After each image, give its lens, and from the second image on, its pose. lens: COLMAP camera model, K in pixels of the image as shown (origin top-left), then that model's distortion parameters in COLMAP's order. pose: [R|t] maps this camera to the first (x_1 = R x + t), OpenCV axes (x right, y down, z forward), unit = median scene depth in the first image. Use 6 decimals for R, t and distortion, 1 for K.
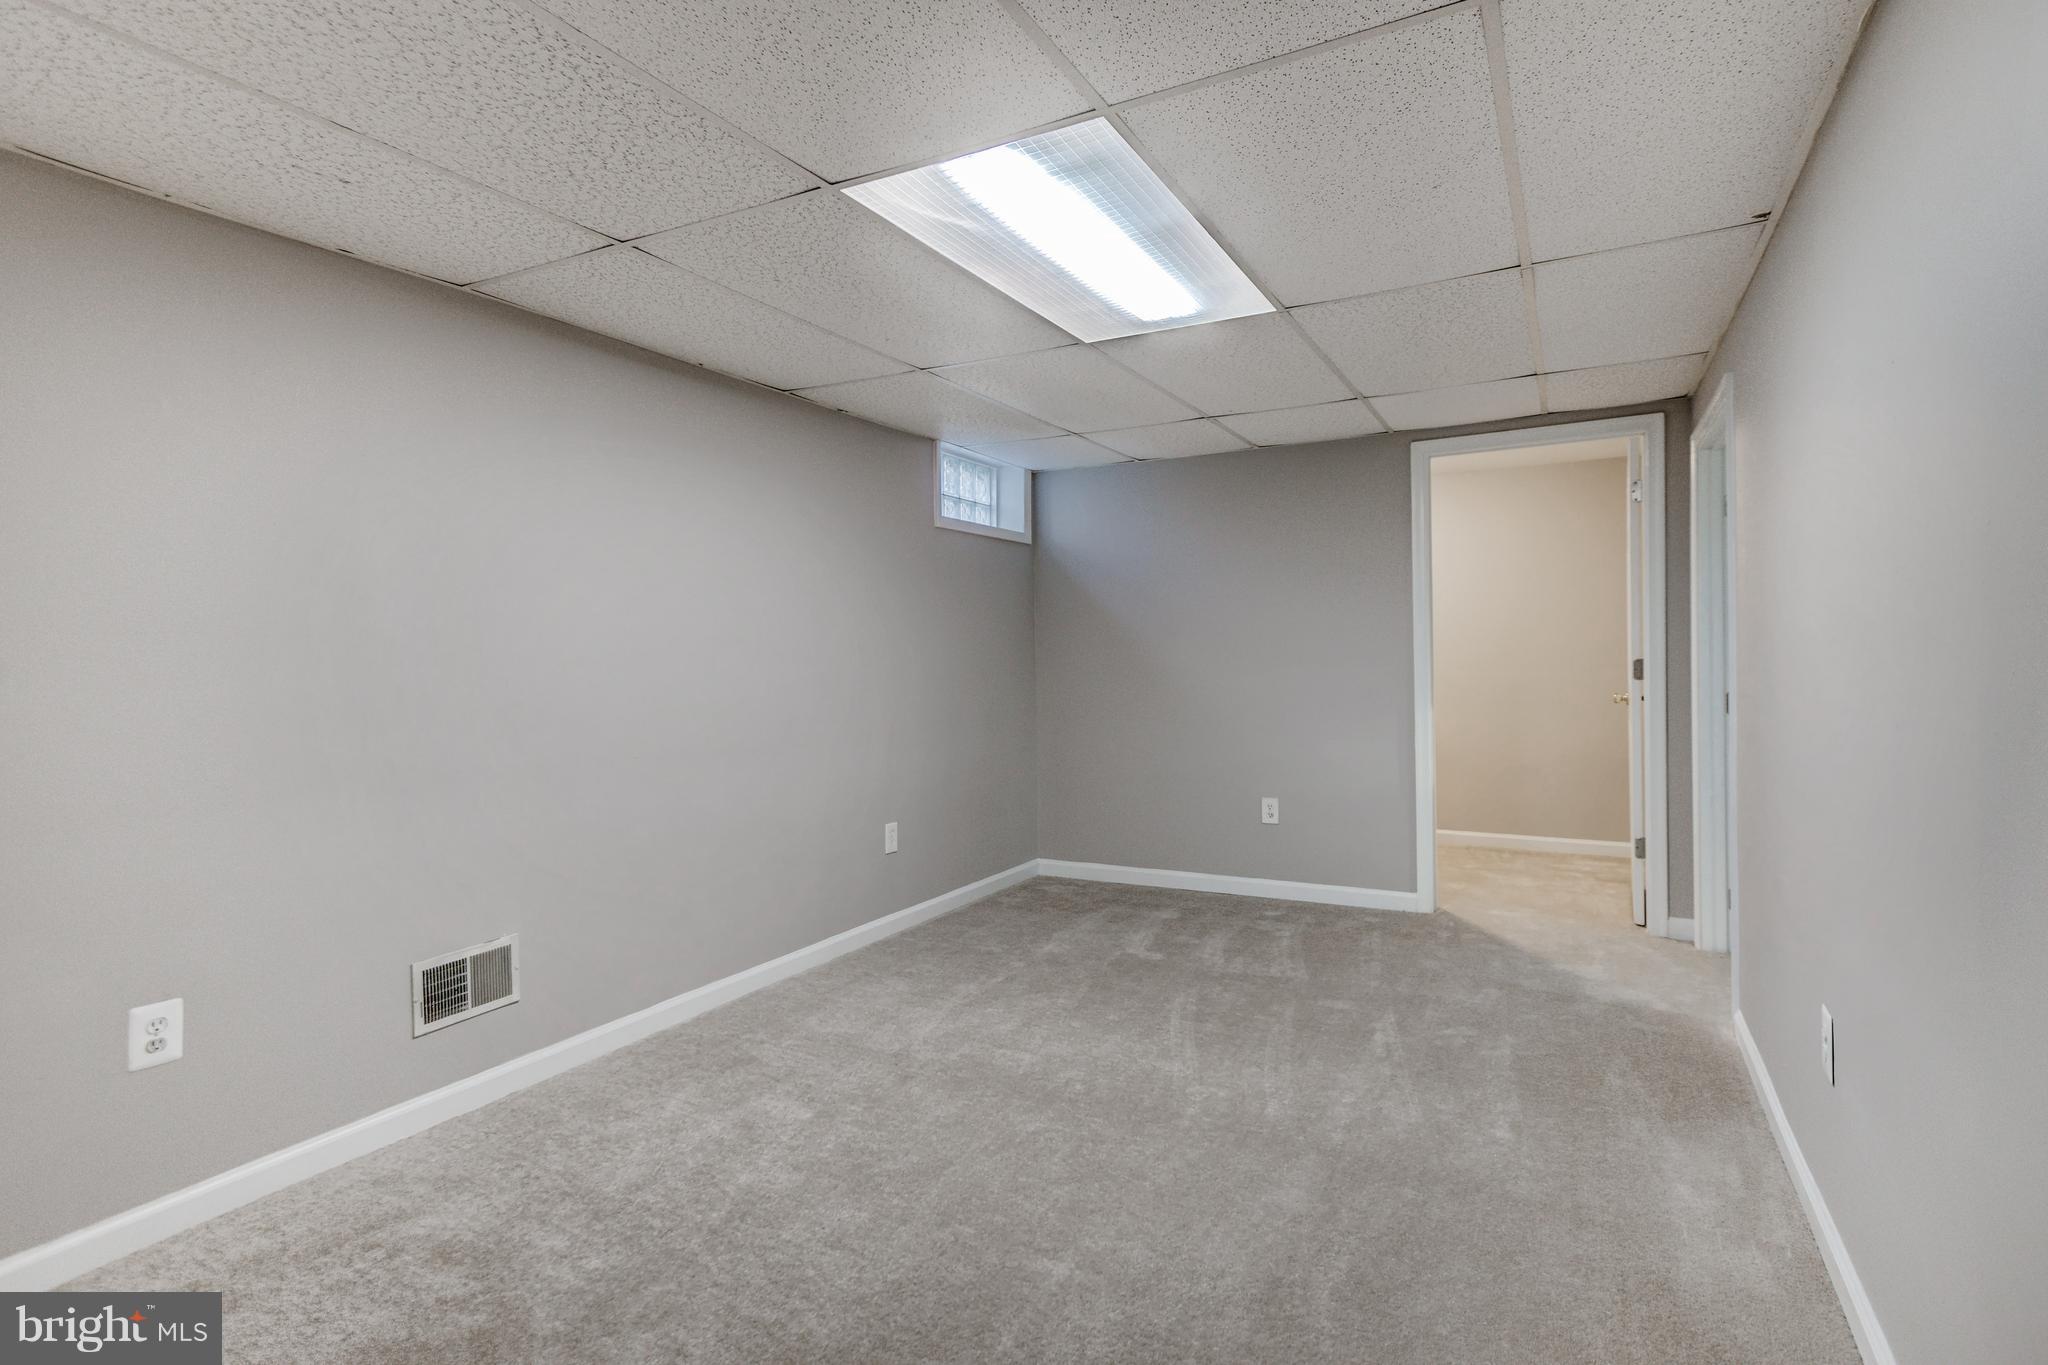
lens RADIAL K [[1017.7, 0, 1022.7], [0, 1017.7, 667.6], [0, 0, 1]] dist [0.005112, 0.000230]
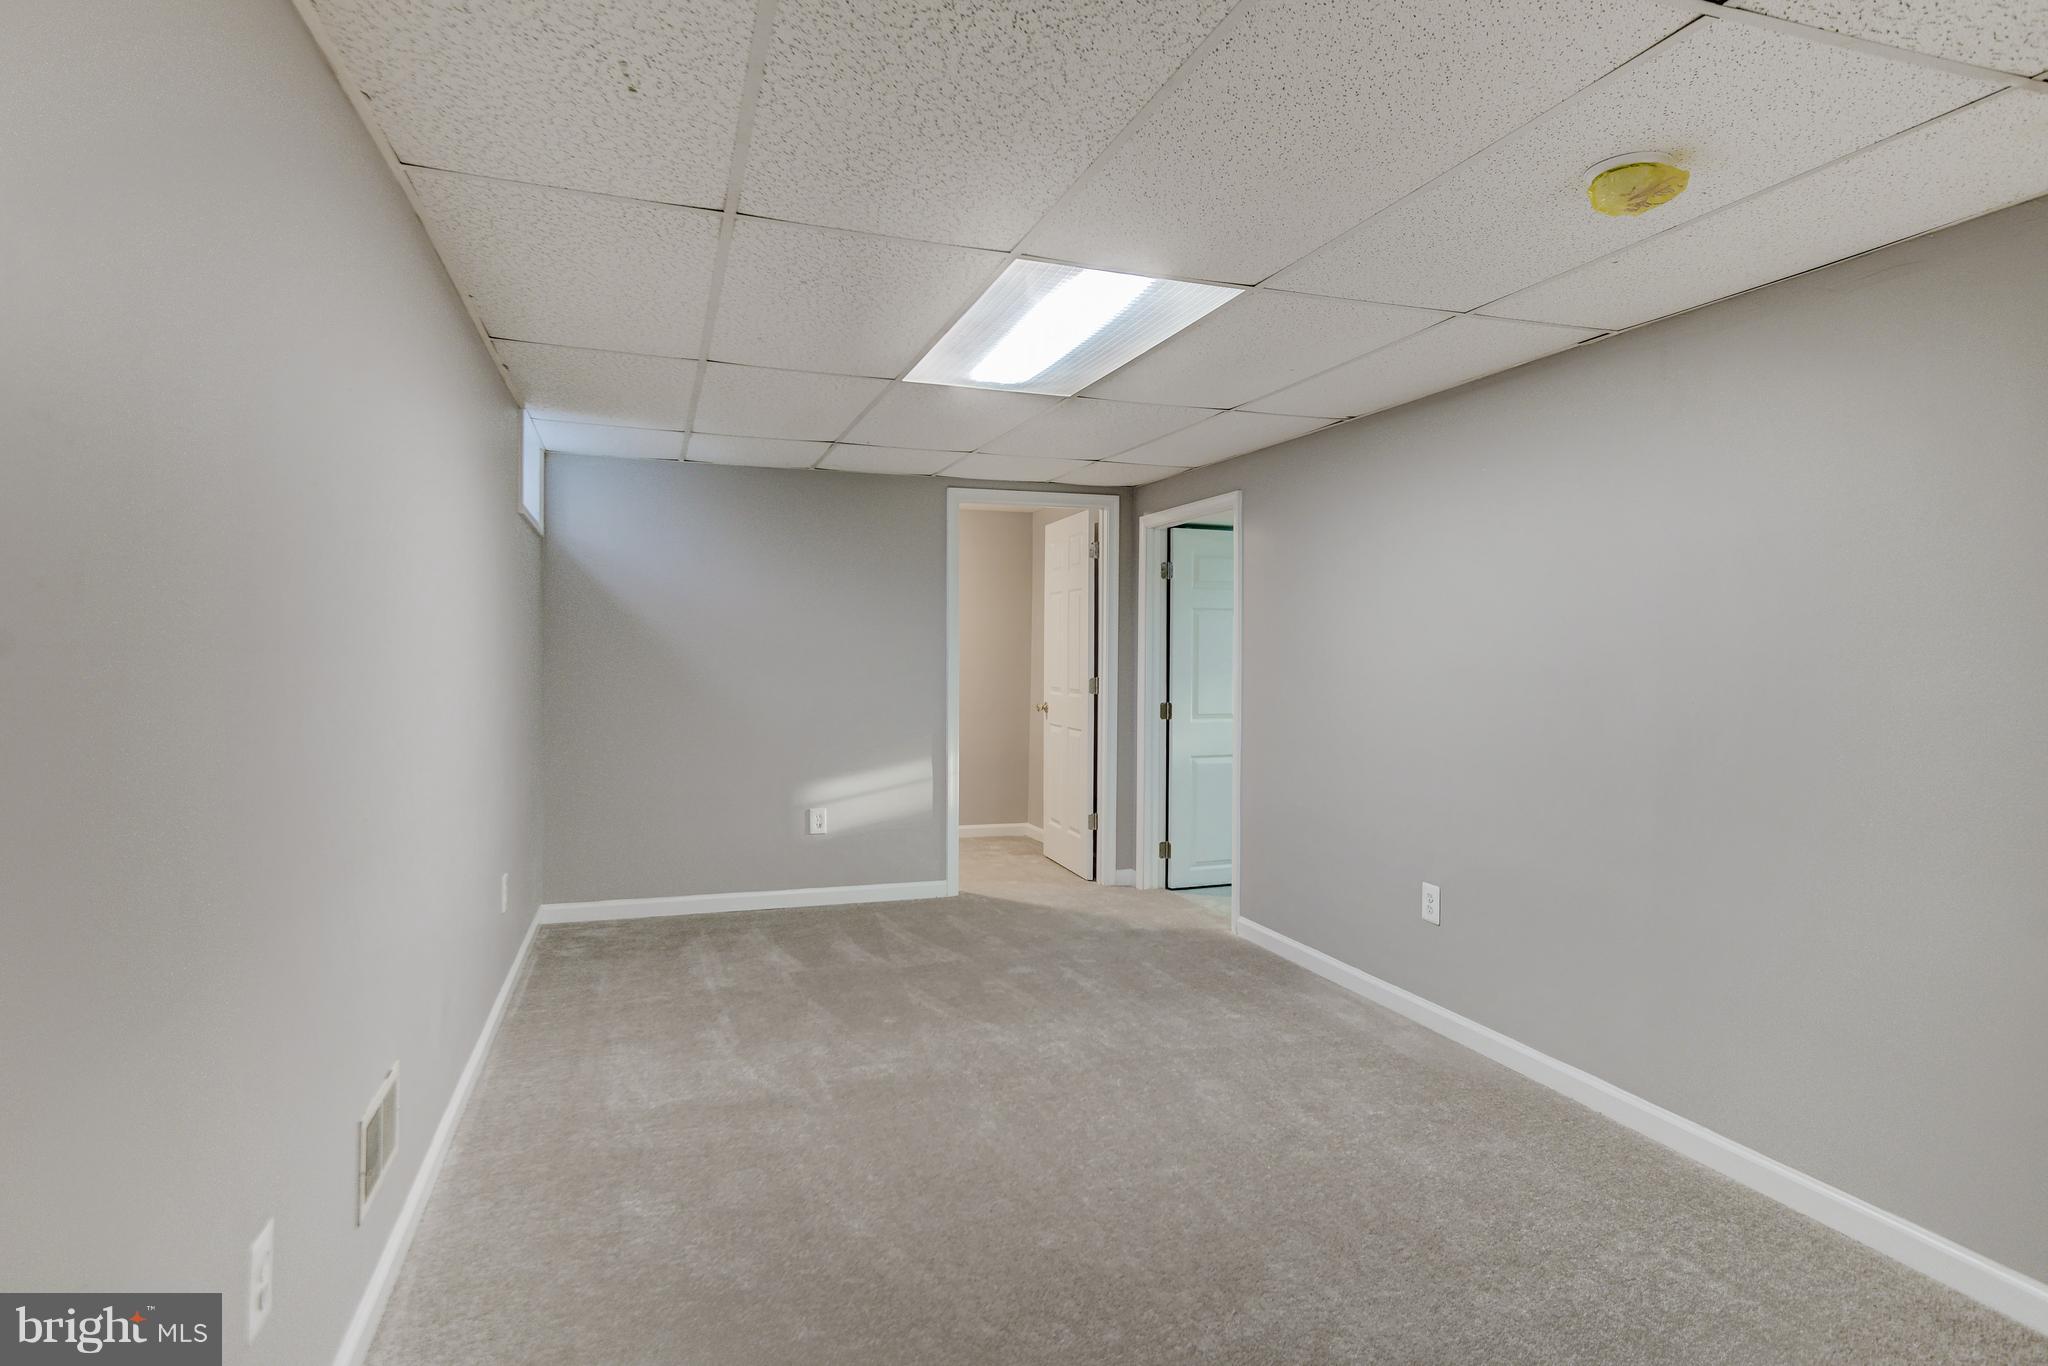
lens RADIAL K [[1116.3, 0, 1024.0], [0, 1116.3, 683.0], [0, 0, 1]] dist [0.027759, 0.000102]
pose [[0.677020, 0.002023, 0.735961, -0.641215], [-0.011147, 0.999910, 0.007506, -0.015816], [-0.735880, -0.013285, 0.676982, 0.110636]]
